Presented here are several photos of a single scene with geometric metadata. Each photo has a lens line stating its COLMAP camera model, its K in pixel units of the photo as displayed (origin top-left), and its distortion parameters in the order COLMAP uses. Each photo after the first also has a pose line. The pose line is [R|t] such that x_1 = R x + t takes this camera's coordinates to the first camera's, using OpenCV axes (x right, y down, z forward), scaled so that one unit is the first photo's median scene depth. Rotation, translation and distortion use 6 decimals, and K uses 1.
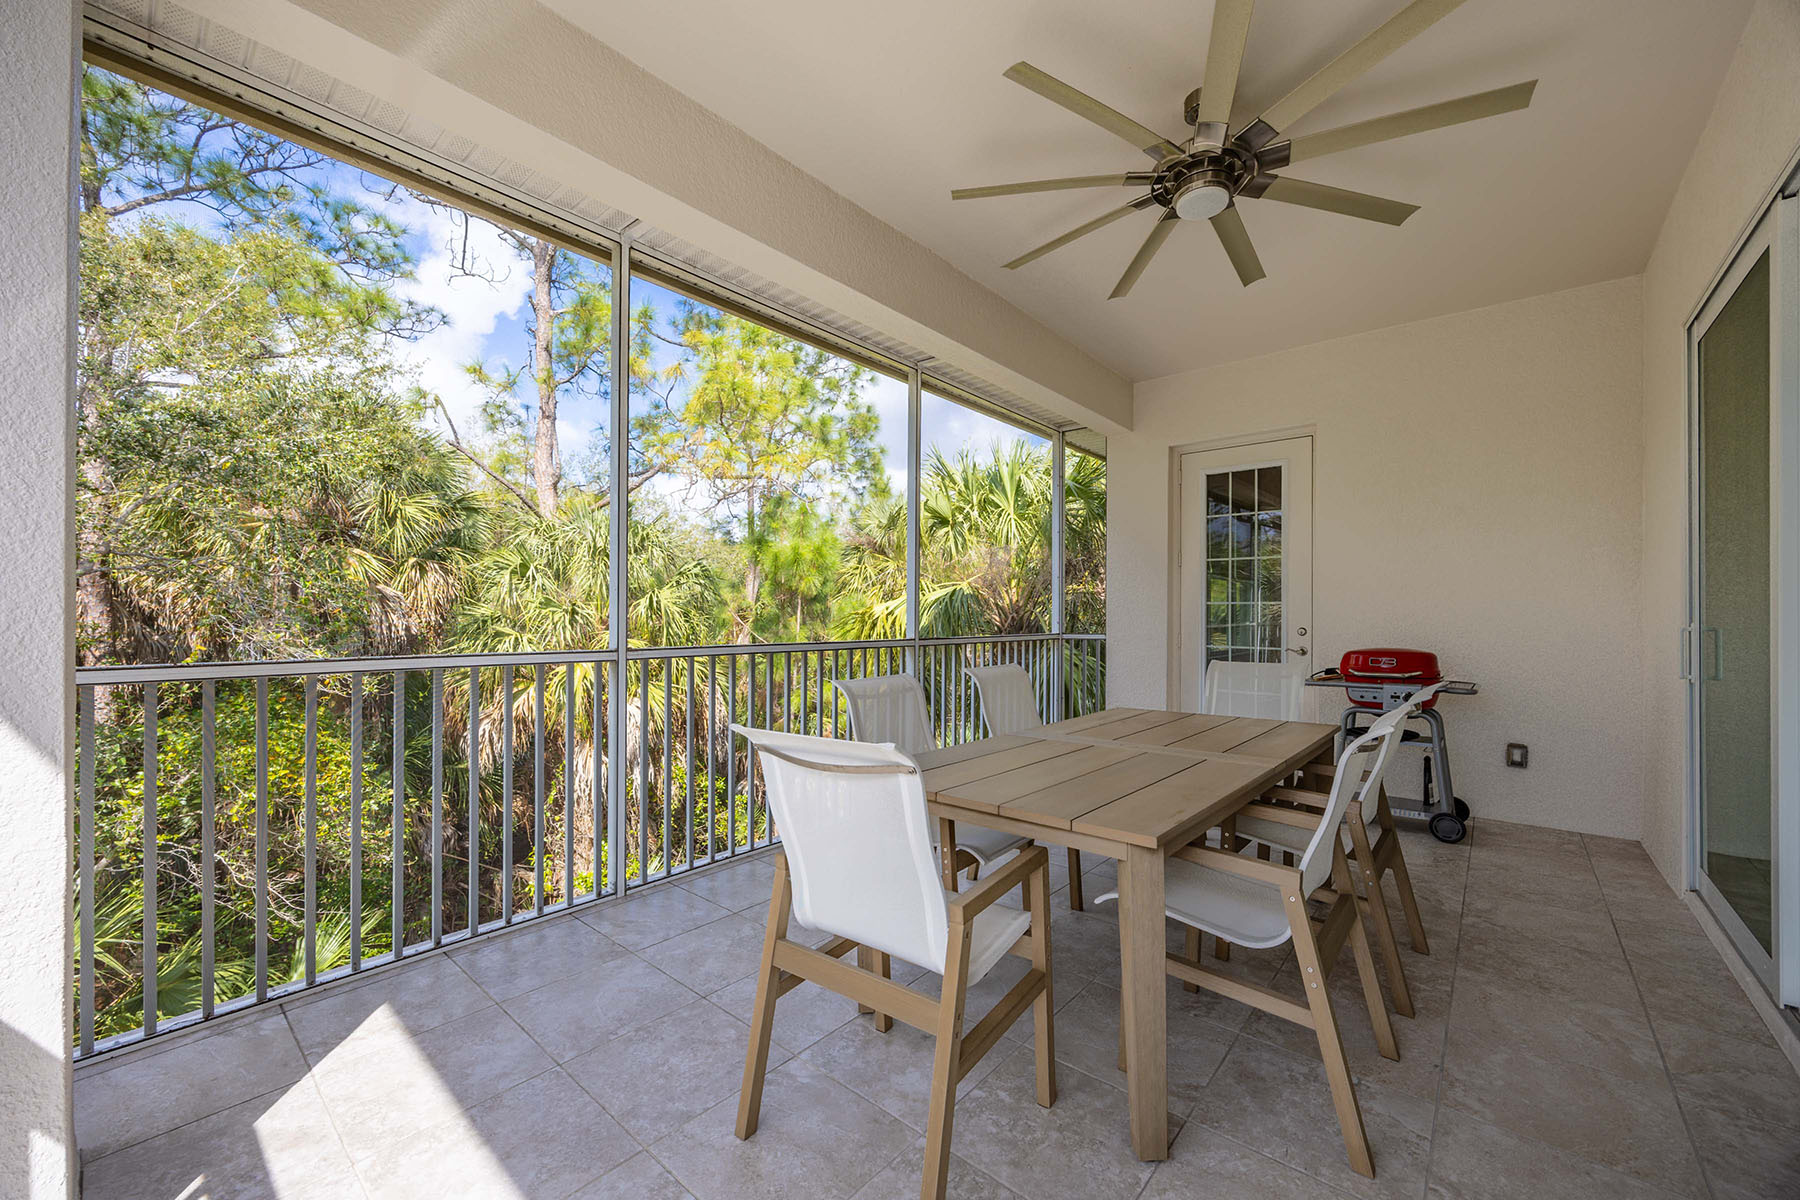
lens RADIAL K [[684.0, 0, 907.4], [0, 684.0, 610.1], [0, 0, 1]] dist [-0.000628, 0.000033]
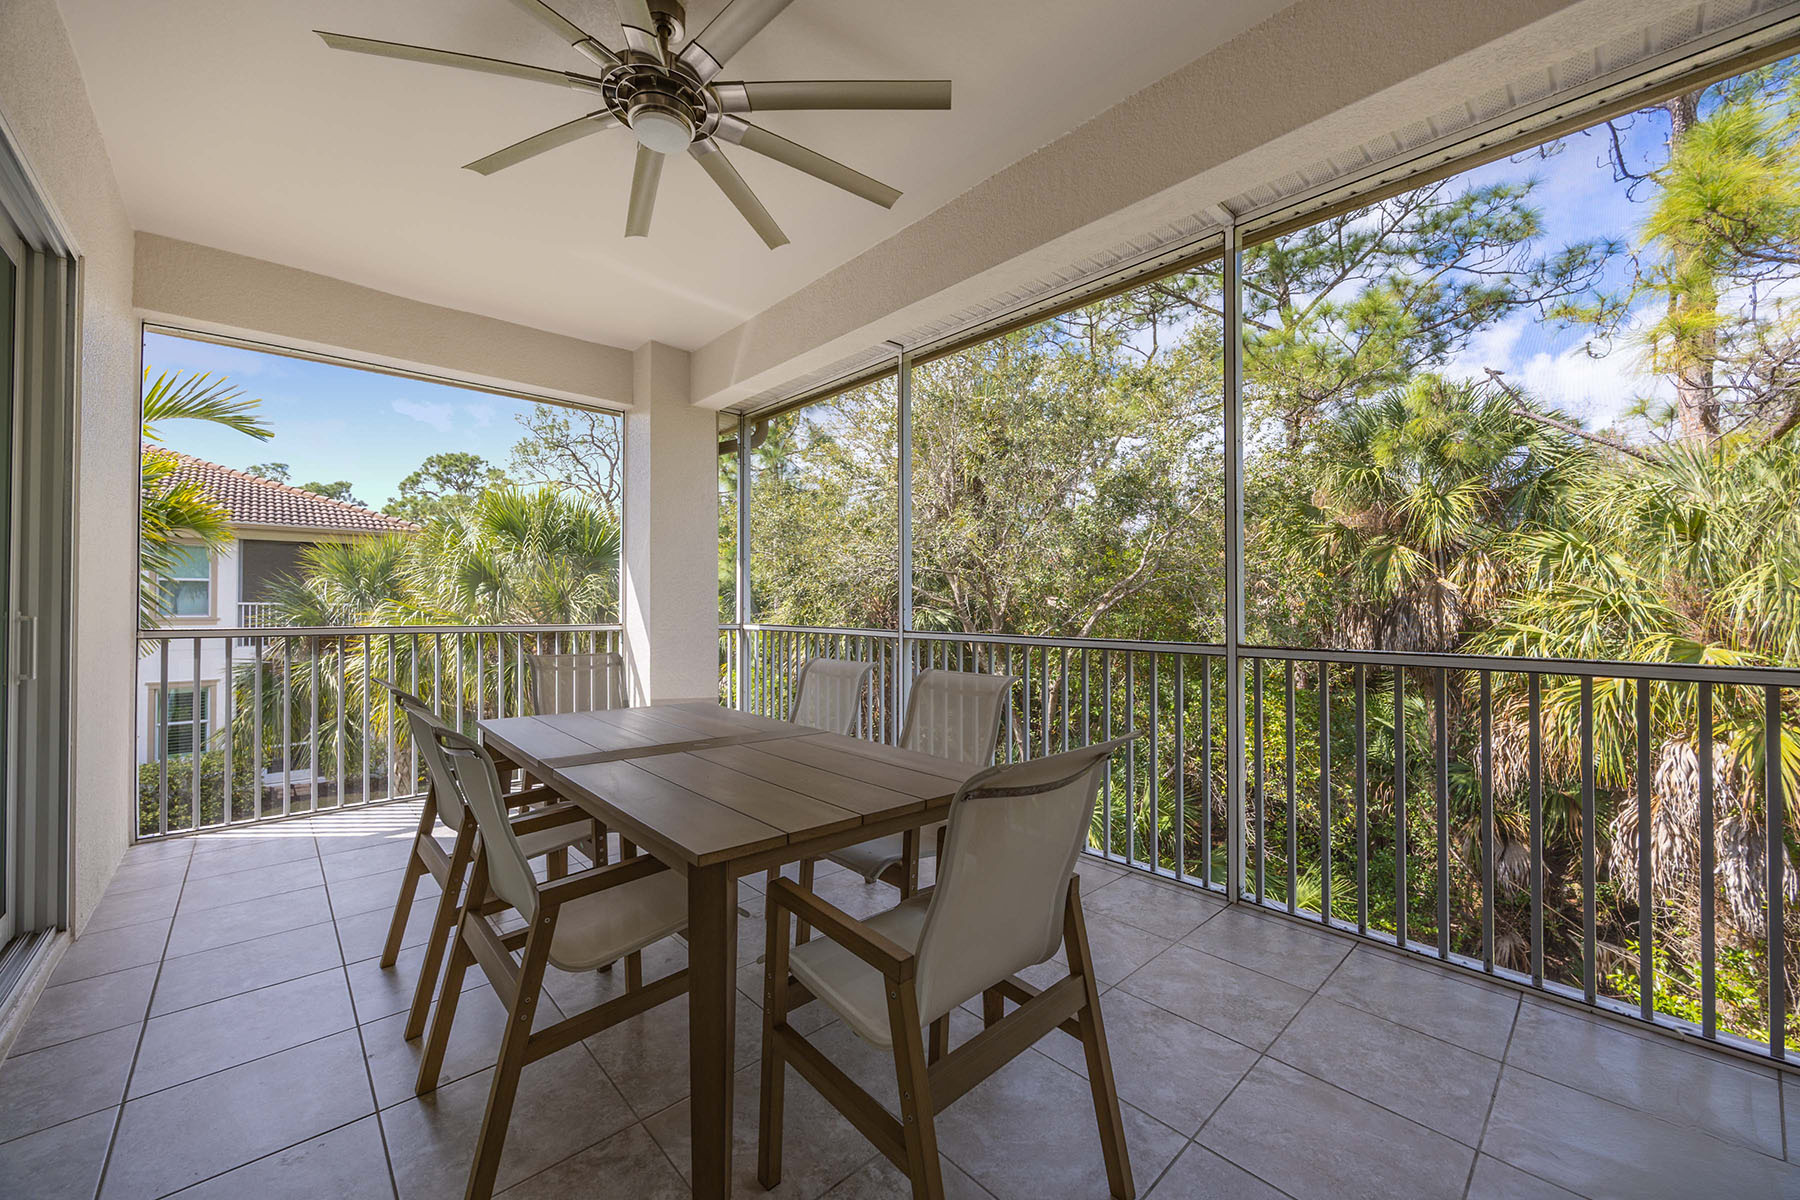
lens RADIAL K [[674.0, 0, 910.4], [0, 674.0, 602.2], [0, 0, 1]] dist [-0.001376, -0.000079]
pose [[-0.108133, -0.009942, -0.994087, 0.307959], [0.007216, 0.999916, -0.010785, 0.002653], [0.994110, -0.008339, -0.108052, 0.357961]]
